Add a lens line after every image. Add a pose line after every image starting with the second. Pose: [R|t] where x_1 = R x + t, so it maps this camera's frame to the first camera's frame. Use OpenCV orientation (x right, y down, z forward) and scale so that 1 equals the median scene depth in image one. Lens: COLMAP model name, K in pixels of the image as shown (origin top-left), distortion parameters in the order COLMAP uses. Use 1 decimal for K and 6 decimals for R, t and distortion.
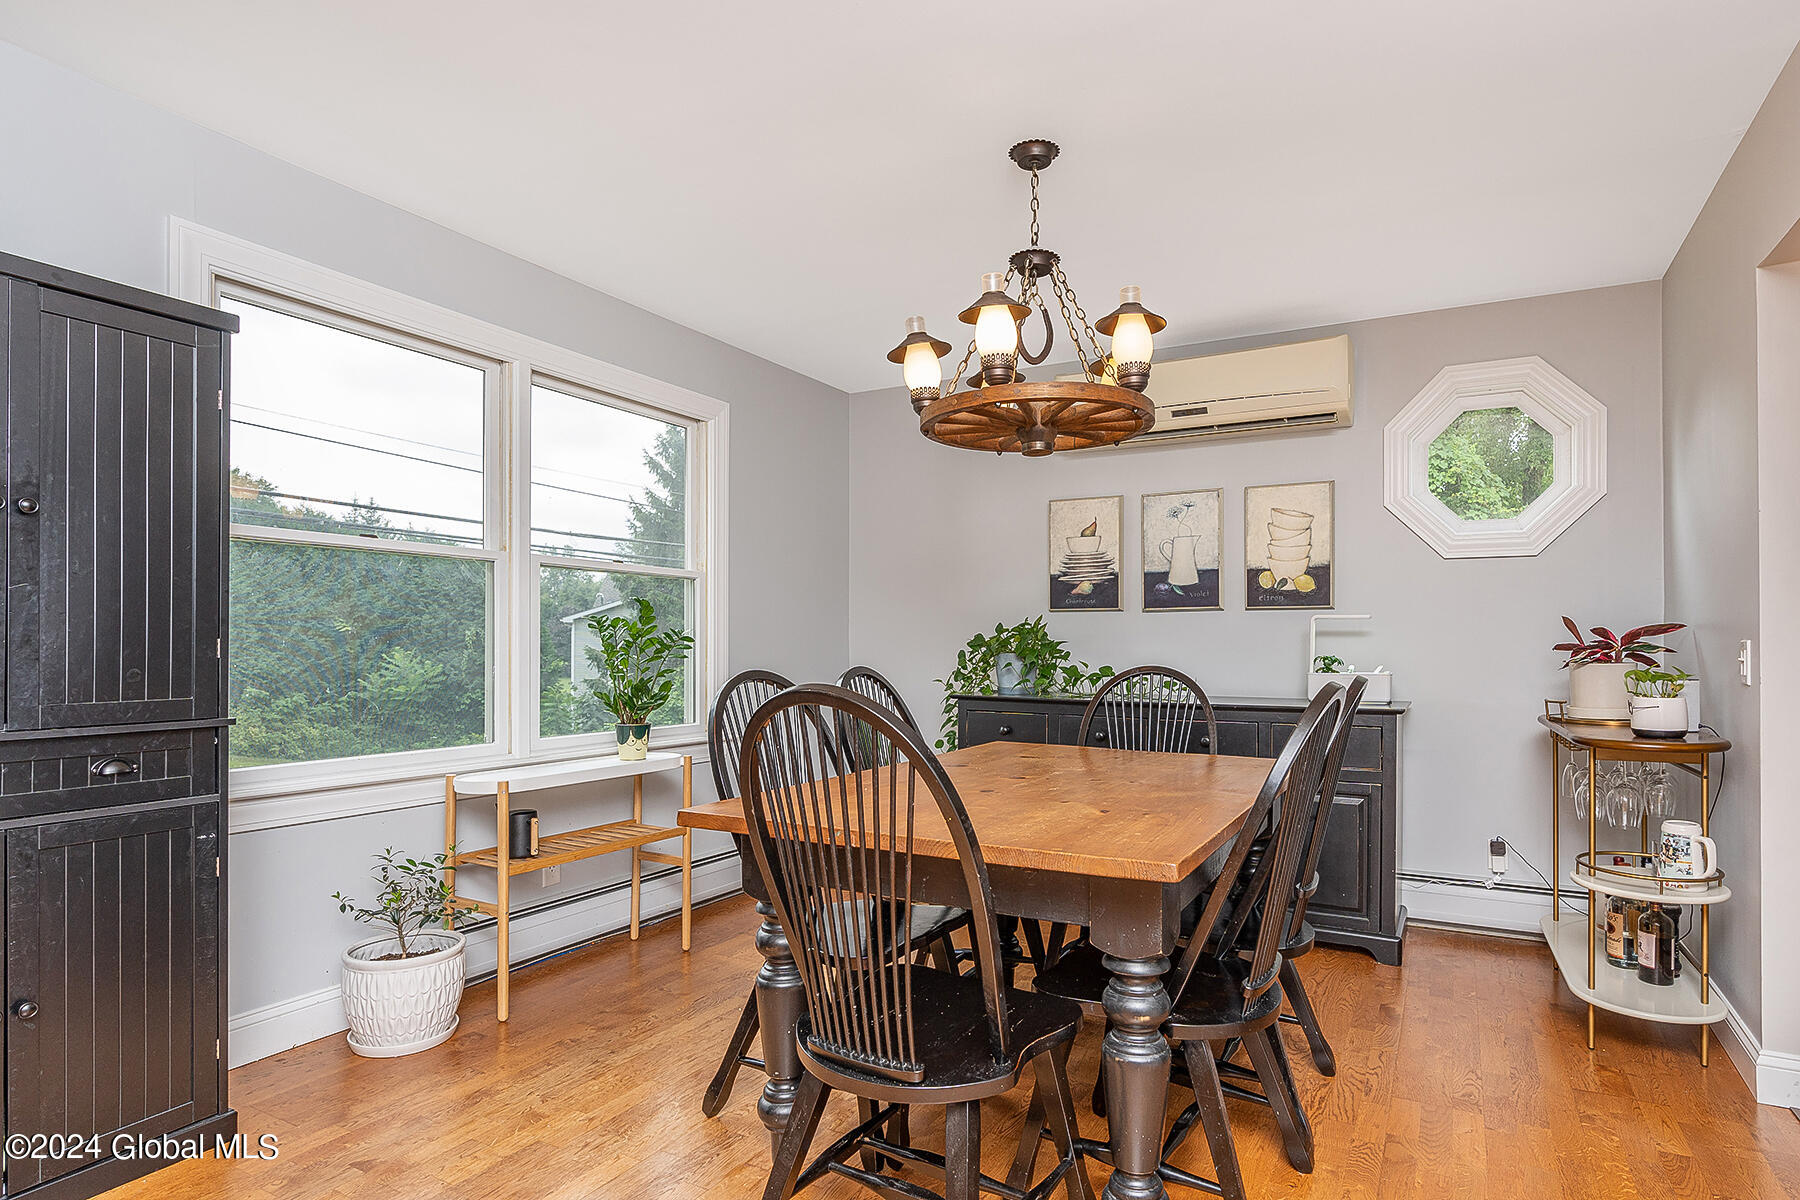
lens RADIAL K [[890.4, 0, 954.6], [0, 890.4, 632.8], [0, 0, 1]] dist [-0.003306, -0.000943]
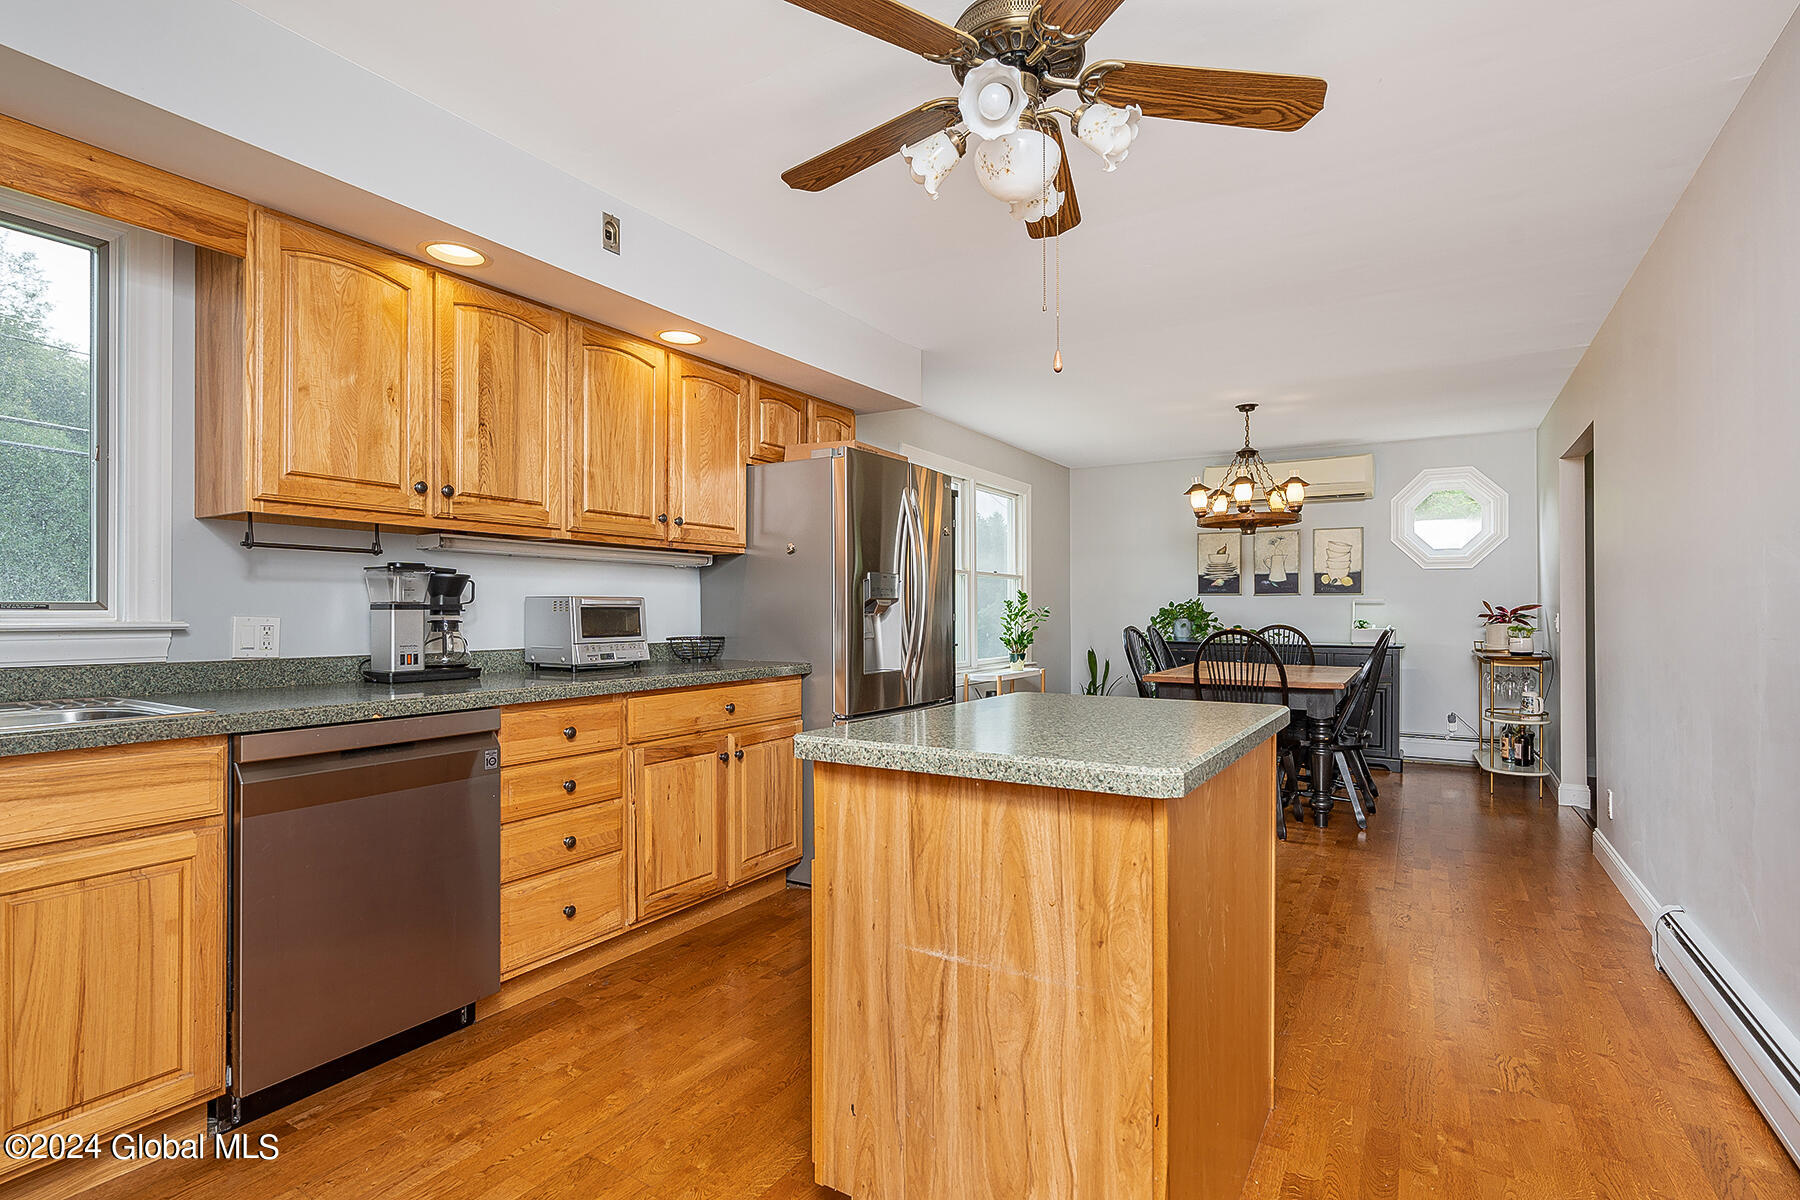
lens RADIAL K [[833.6, 0, 900.0], [0, 833.6, 600.0], [0, 0, 1]] dist [-0.000240, -0.000087]
pose [[0.998812, -0.000438, -0.048735, -0.499114], [0.000649, 0.999991, 0.004310, -0.025699], [0.048733, -0.004336, 0.998802, -0.867609]]
